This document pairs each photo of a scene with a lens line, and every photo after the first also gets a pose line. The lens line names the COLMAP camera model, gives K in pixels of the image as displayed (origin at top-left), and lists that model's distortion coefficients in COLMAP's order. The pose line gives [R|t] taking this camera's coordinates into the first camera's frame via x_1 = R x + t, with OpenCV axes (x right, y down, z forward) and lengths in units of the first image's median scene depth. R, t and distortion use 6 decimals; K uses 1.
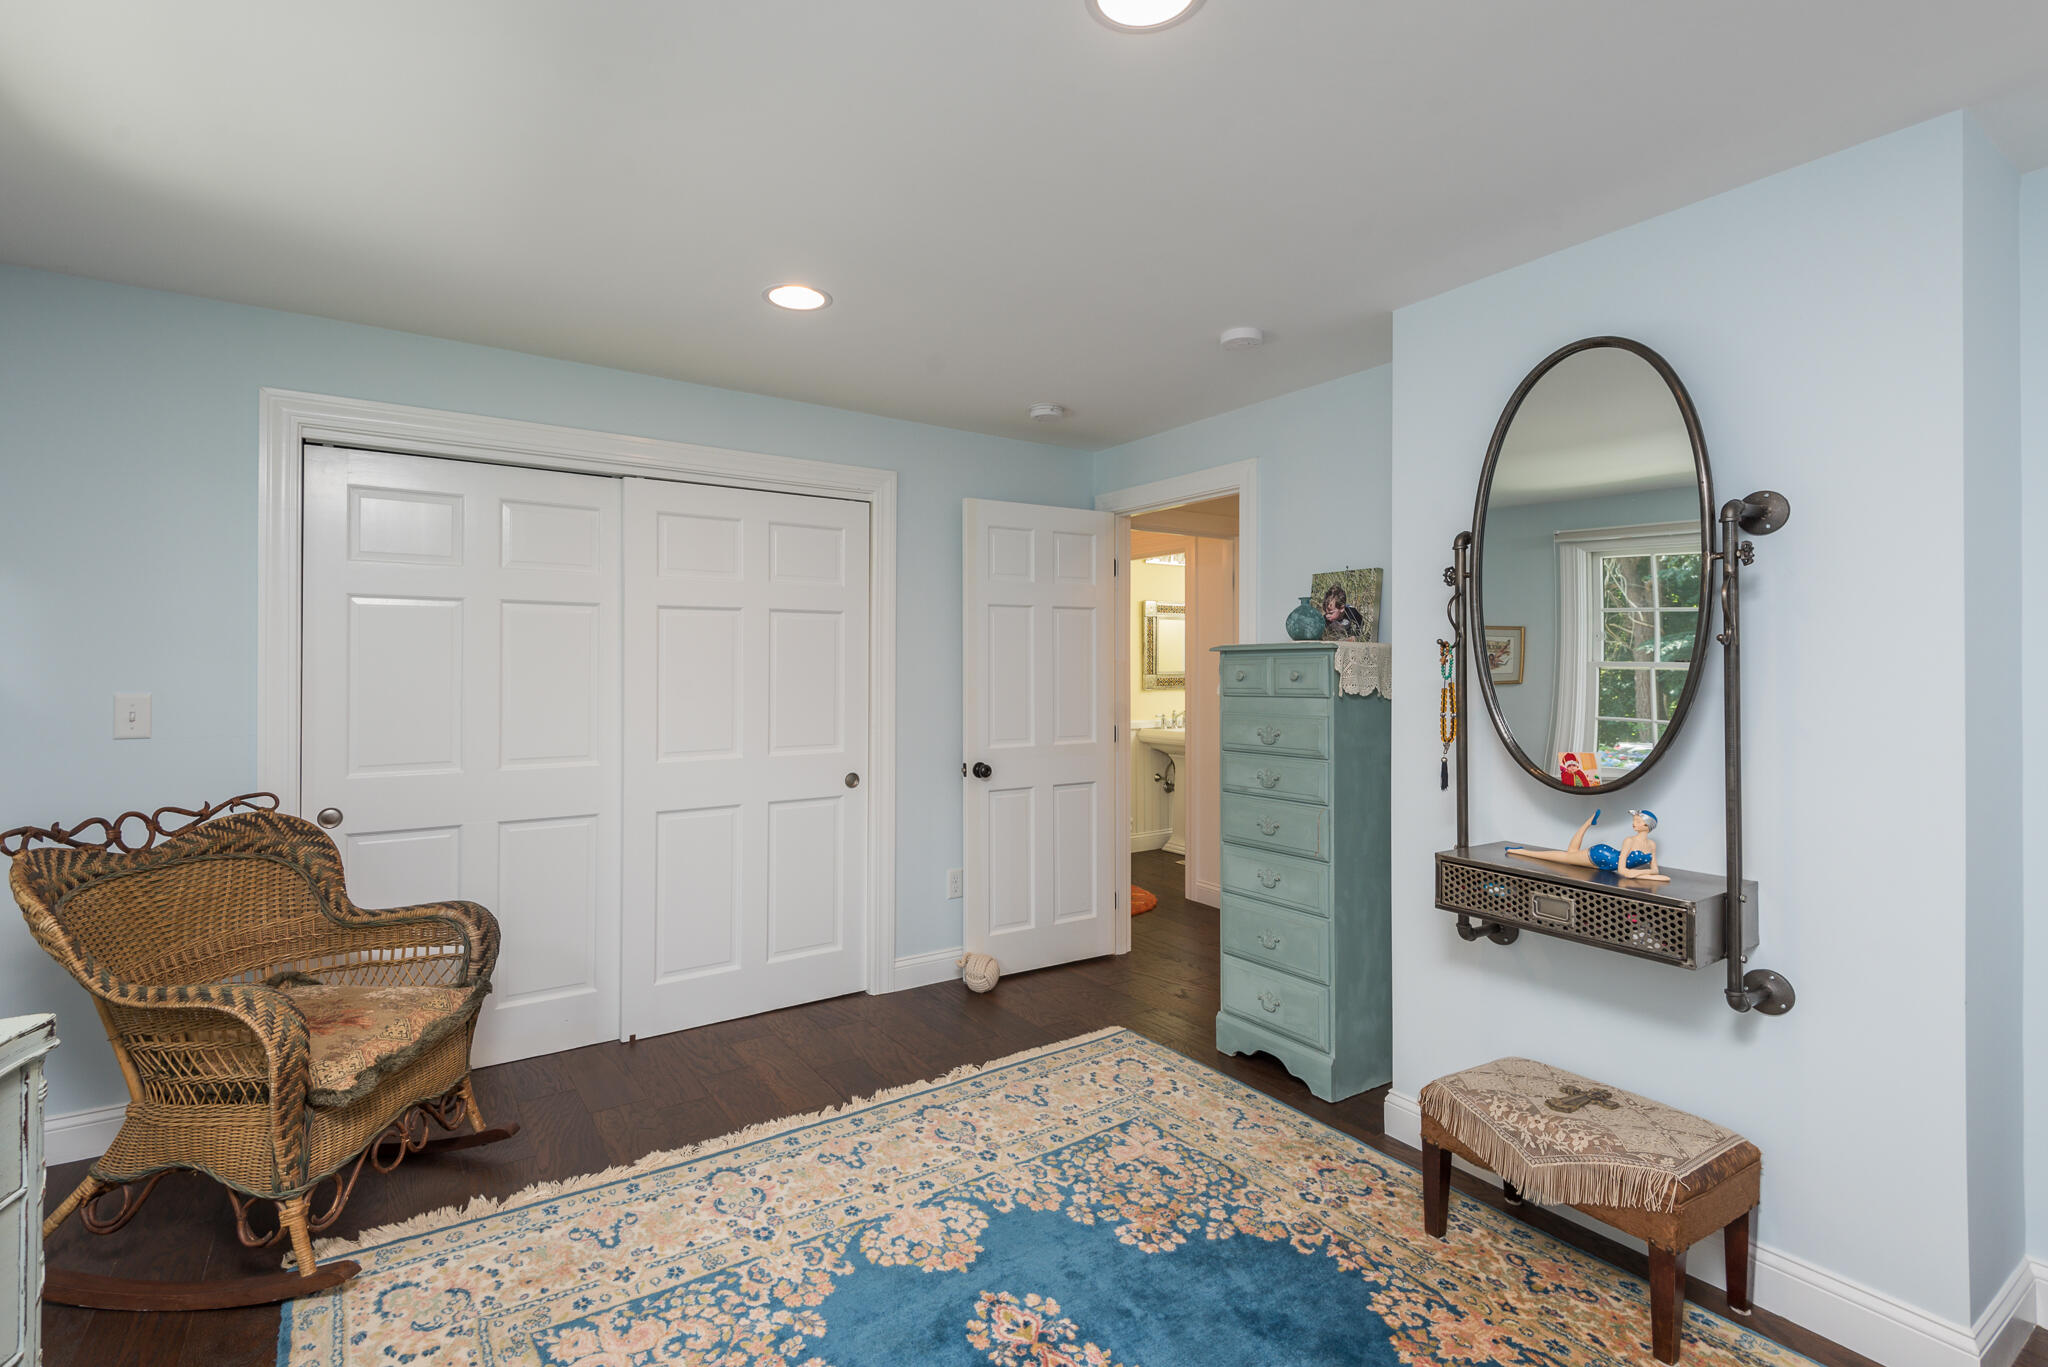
lens RADIAL K [[958.5, 0, 1023.8], [0, 958.5, 671.2], [0, 0, 1]] dist [-0.000864, -0.000206]
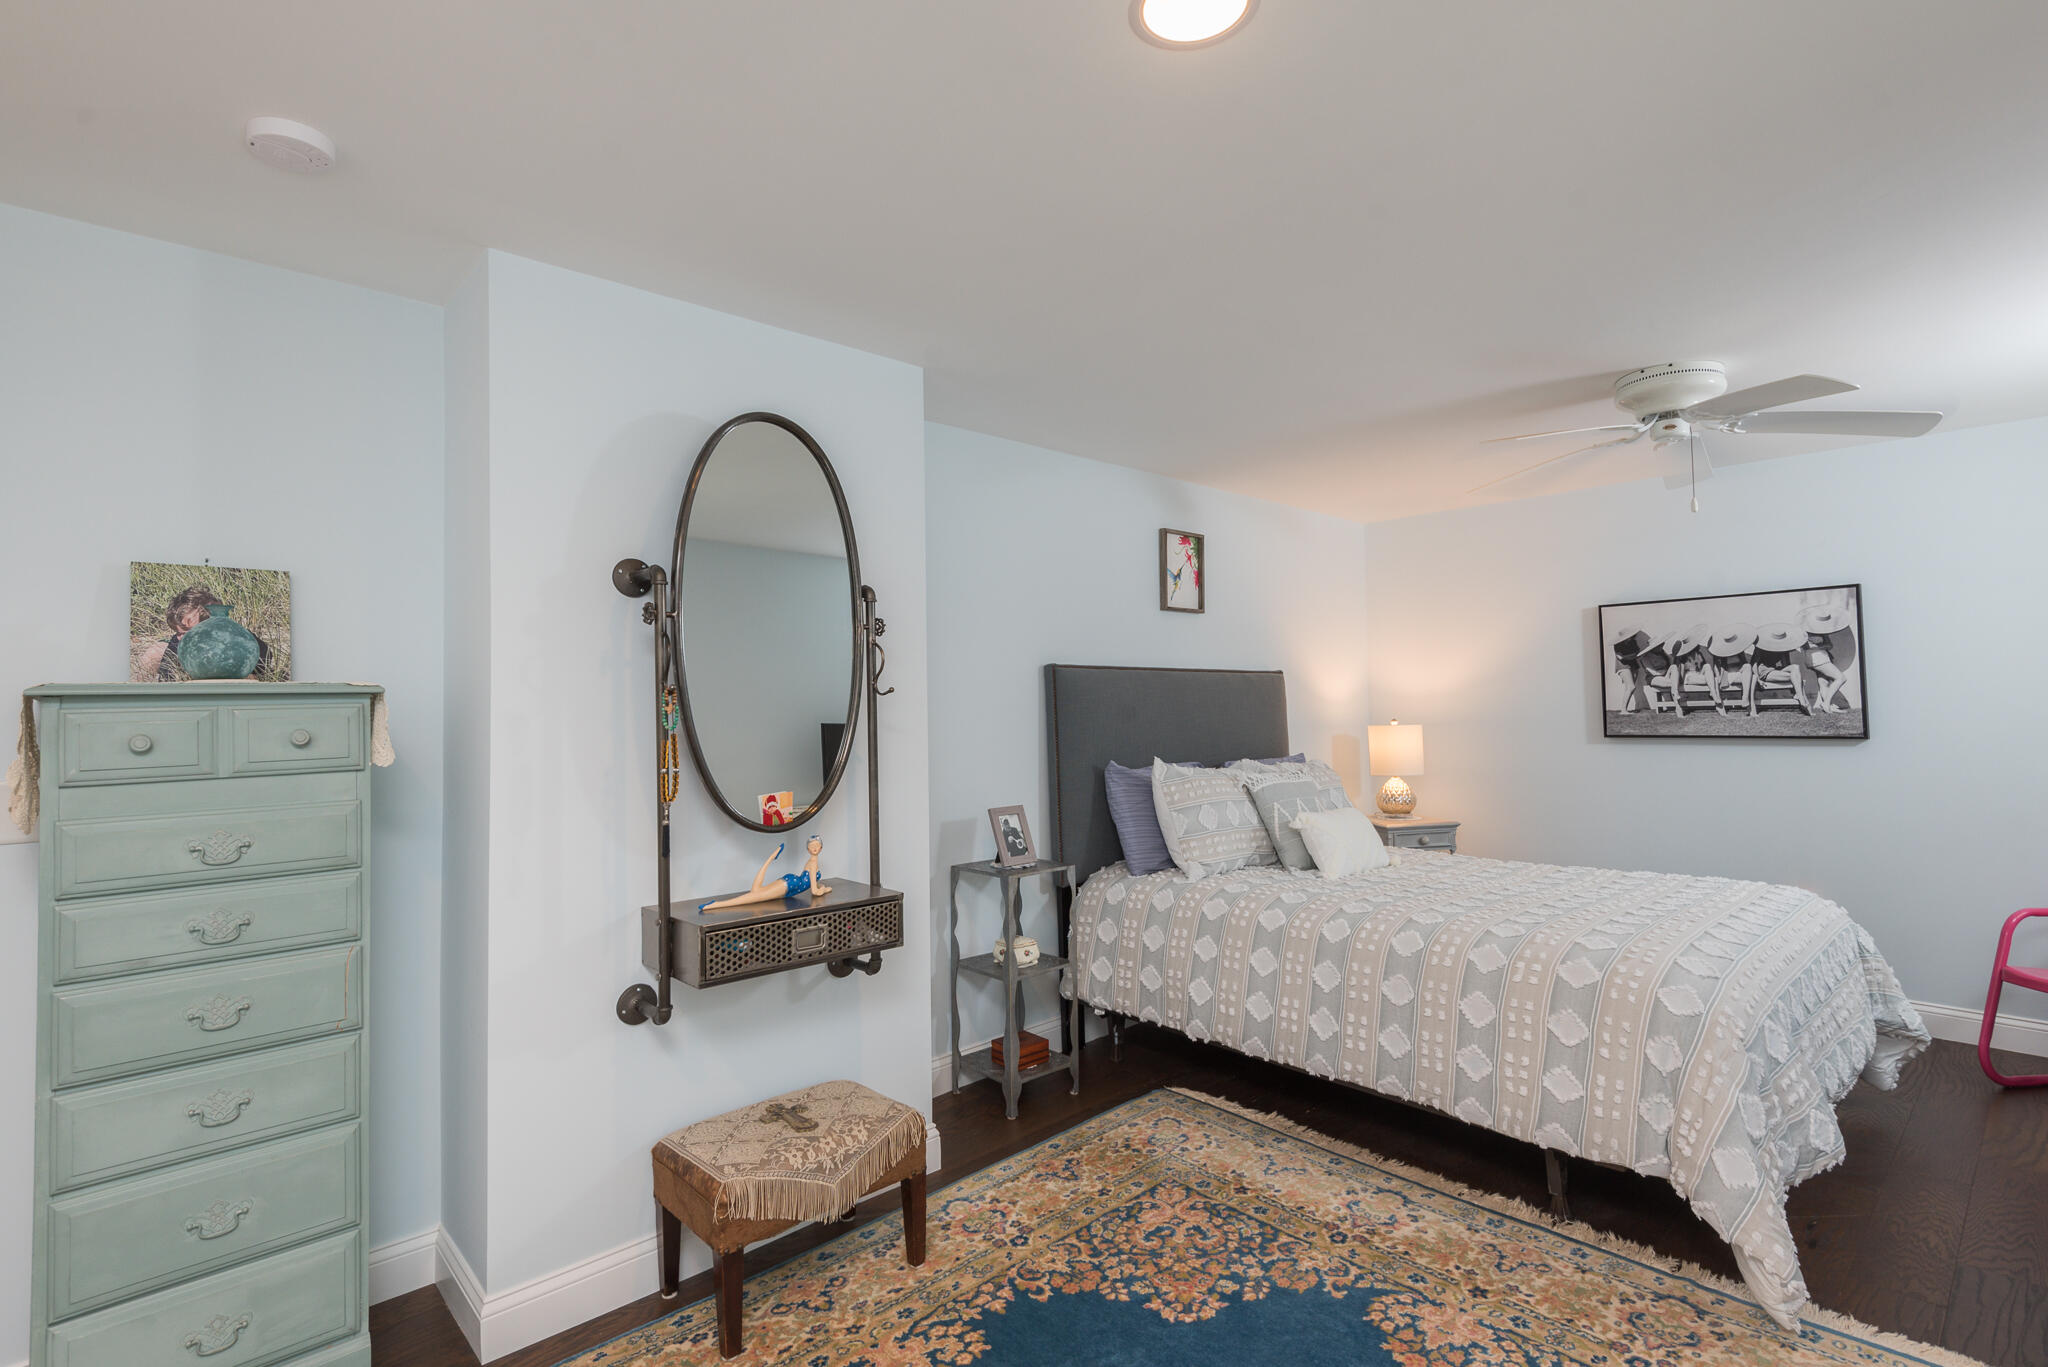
lens RADIAL K [[960.8, 0, 1024.0], [0, 960.8, 683.5], [0, 0, 1]] dist [0.012767, -0.000128]
pose [[-0.154850, 0.028672, 0.987522, -0.533647], [0.022583, 0.999420, -0.025476, -0.004706], [-0.987680, 0.018357, -0.155408, 0.892895]]
